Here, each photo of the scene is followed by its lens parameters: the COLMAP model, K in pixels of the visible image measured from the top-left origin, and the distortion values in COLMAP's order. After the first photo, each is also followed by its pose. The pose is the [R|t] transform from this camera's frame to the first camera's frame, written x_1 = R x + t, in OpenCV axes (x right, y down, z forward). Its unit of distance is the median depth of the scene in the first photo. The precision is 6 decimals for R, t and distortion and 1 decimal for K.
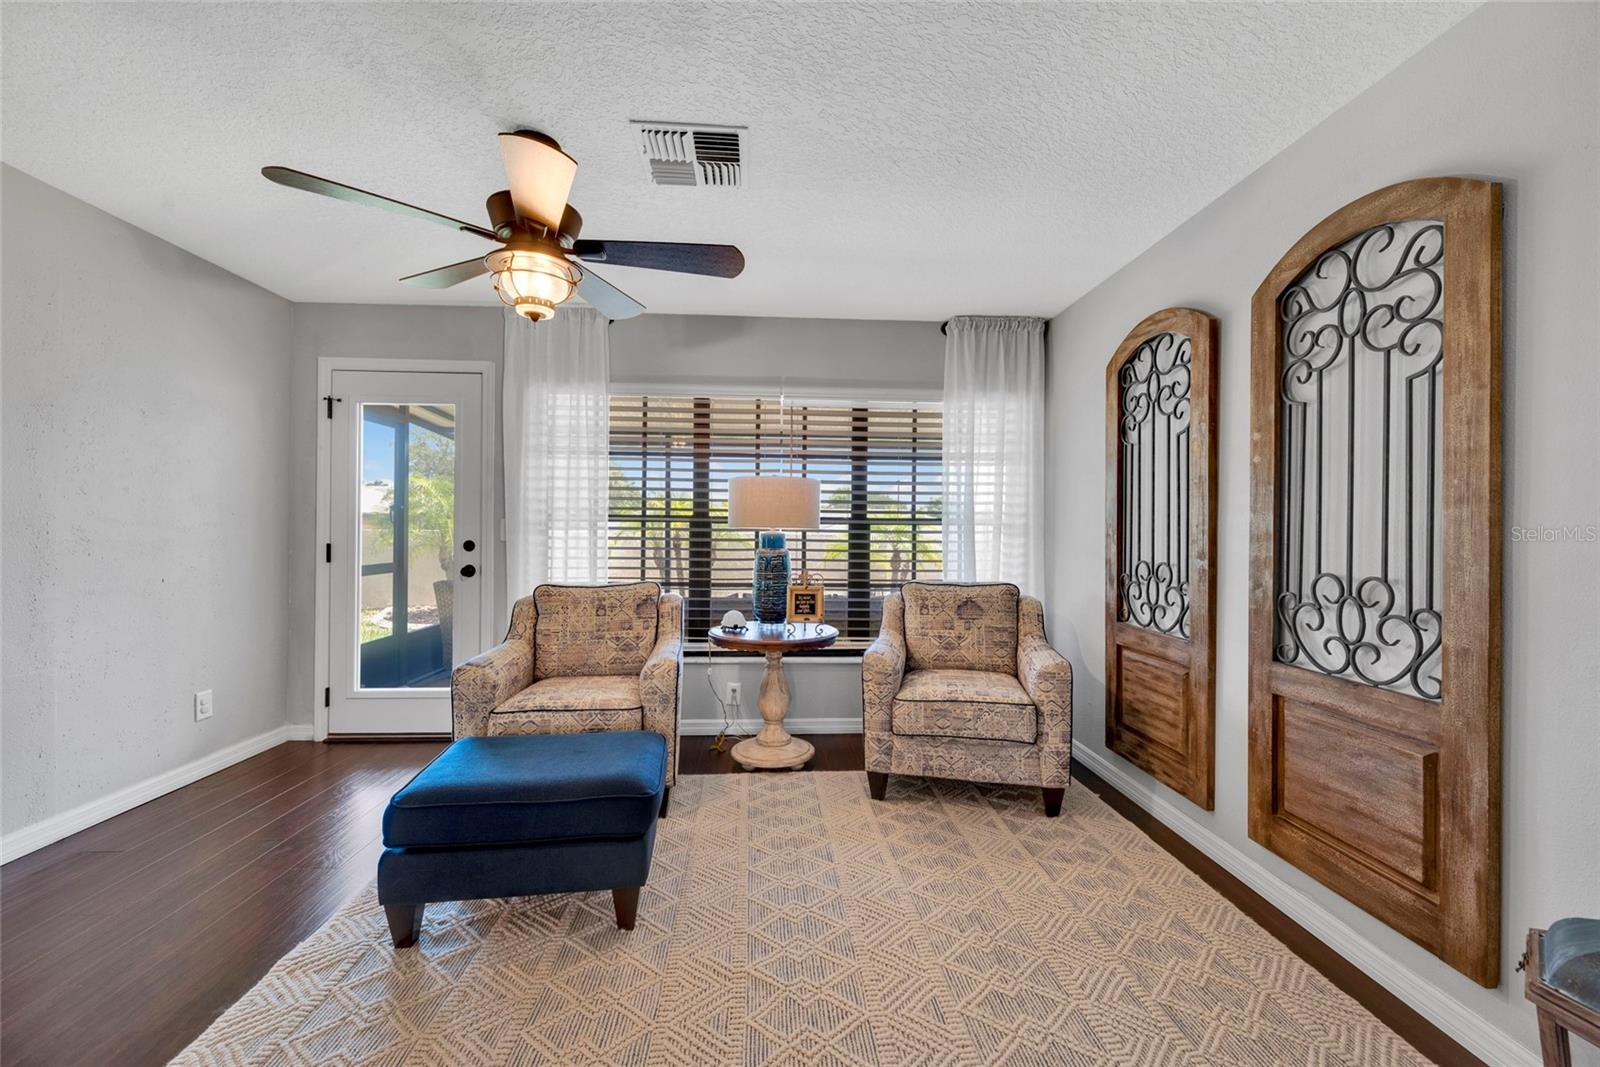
lens RADIAL K [[635.6, 0, 801.3], [0, 635.6, 515.5], [0, 0, 1]] dist [-0.000277, -0.000016]
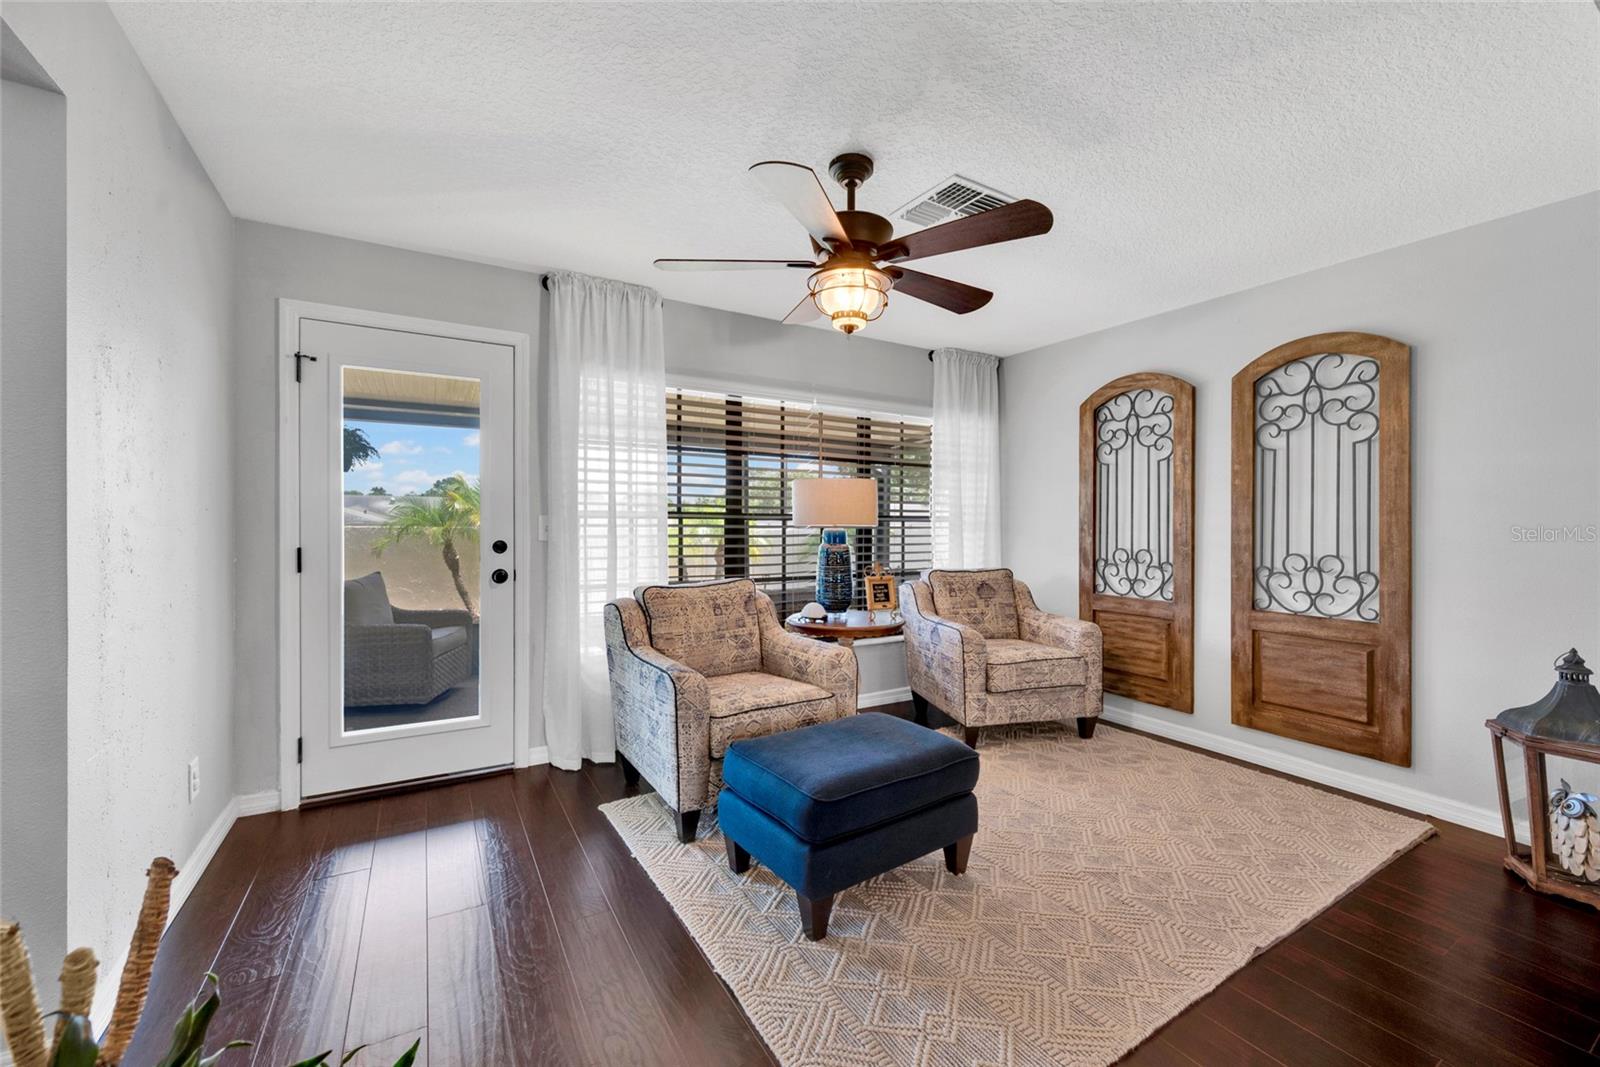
lens RADIAL K [[640.6, 0, 805.0], [0, 640.6, 511.0], [0, 0, 1]] dist [0.001763, -0.000271]
pose [[0.889226, 0.006771, 0.457417, -0.778393], [-0.009445, 0.999949, 0.003559, -0.010456], [-0.457370, -0.007485, 0.889245, 0.065551]]
